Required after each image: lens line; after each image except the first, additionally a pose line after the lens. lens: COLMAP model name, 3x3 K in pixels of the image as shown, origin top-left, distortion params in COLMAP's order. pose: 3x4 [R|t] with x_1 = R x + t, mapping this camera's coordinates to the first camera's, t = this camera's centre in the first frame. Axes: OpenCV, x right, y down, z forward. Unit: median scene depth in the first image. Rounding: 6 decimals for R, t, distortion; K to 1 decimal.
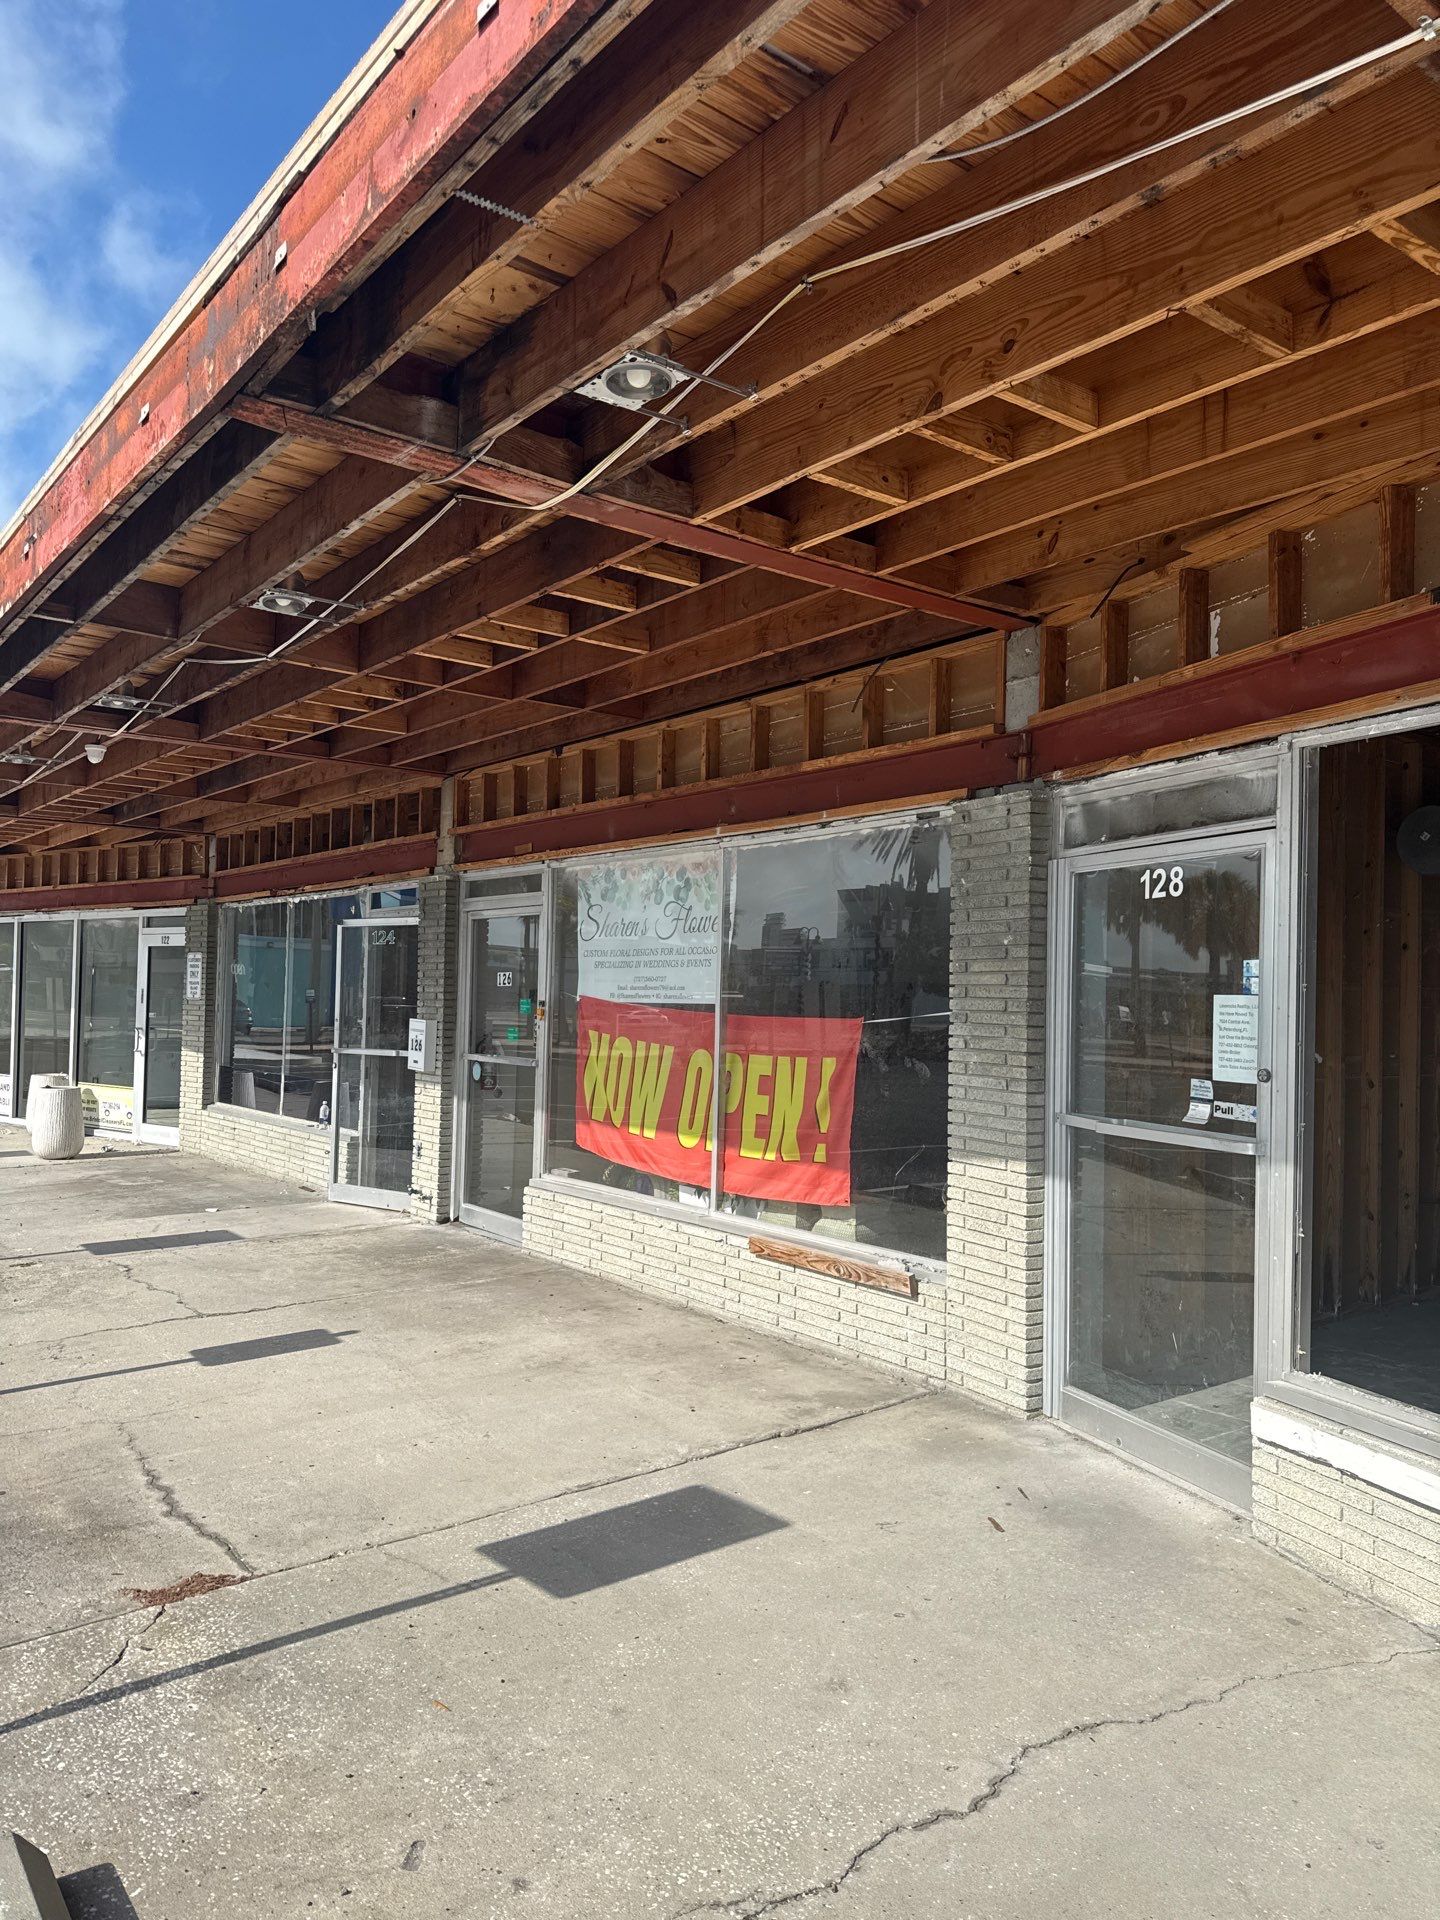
lens RADIAL K [[1330.4, 0, 715.4], [0, 1330.4, 968.6], [0, 0, 1]] dist [0.006203, -0.018589]
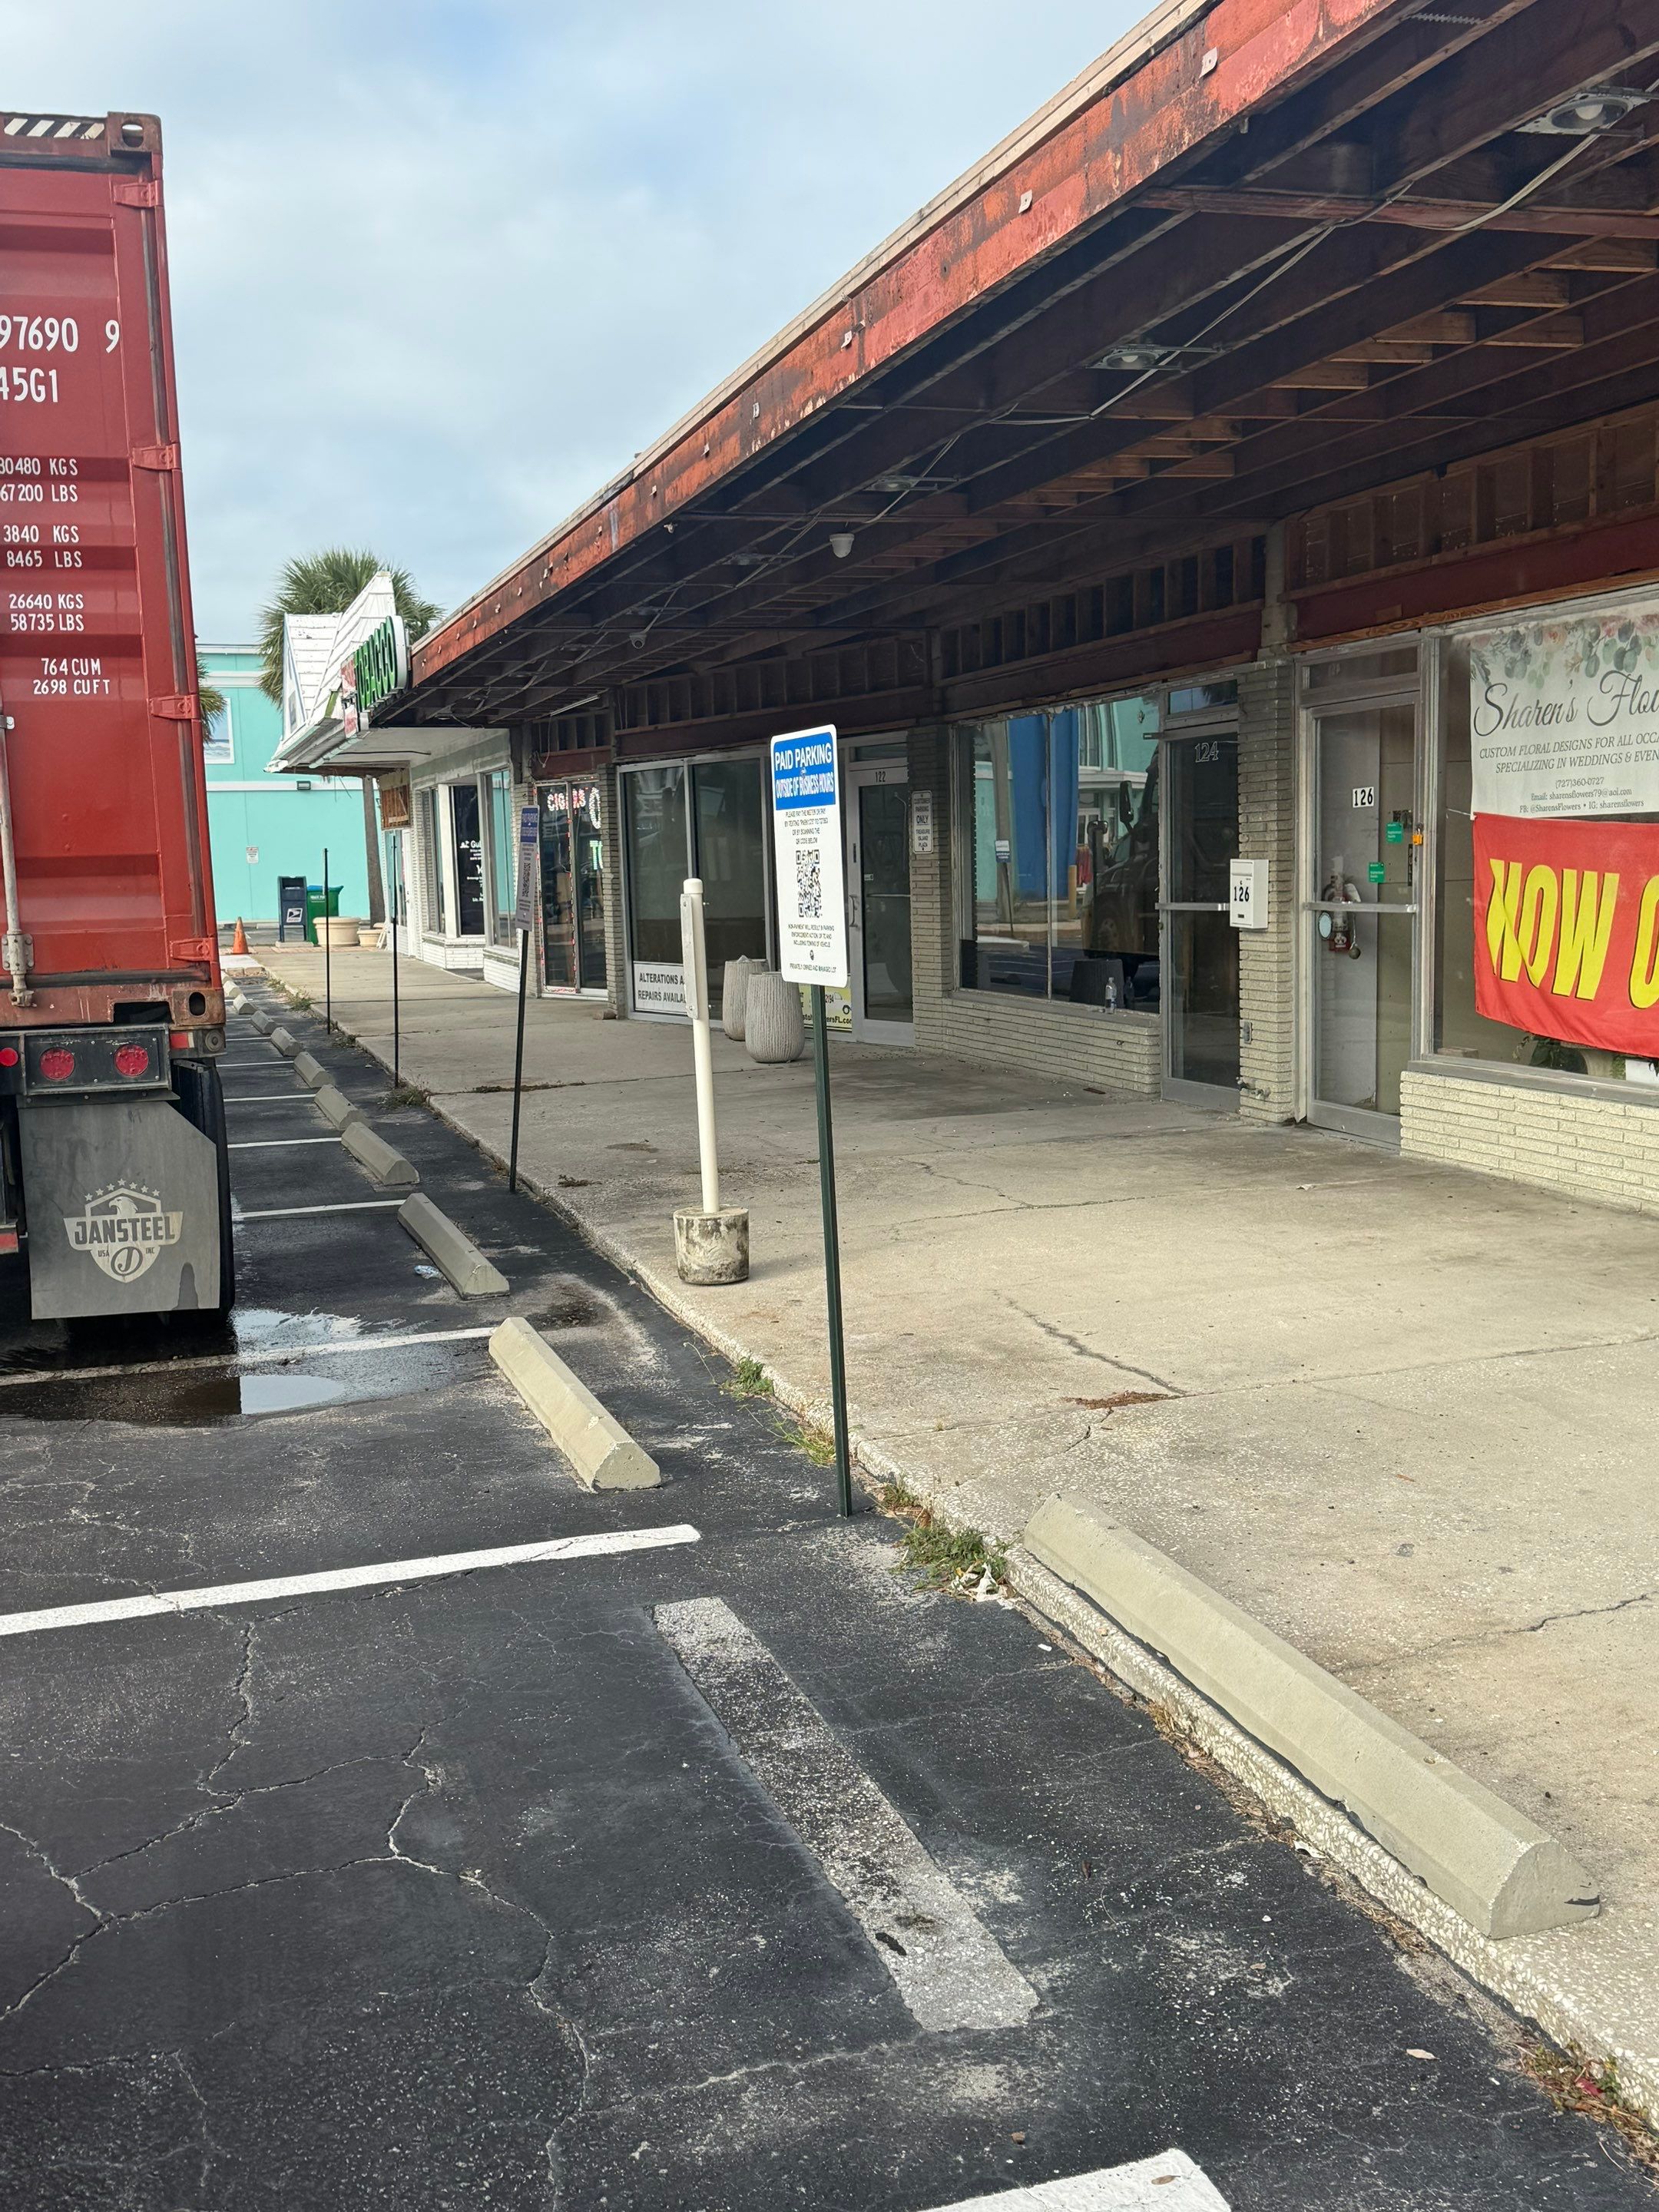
lens RADIAL K [[2084.2, 0, 818.6], [0, 2084.2, 1110.3], [0, 0, 1]] dist [0.122649, -0.244203]
pose [[0.927409, -0.003777, -0.374029, -0.008345], [0.059369, 0.988760, 0.137222, 0.004822], [0.369307, -0.149467, 0.917209, -0.596626]]
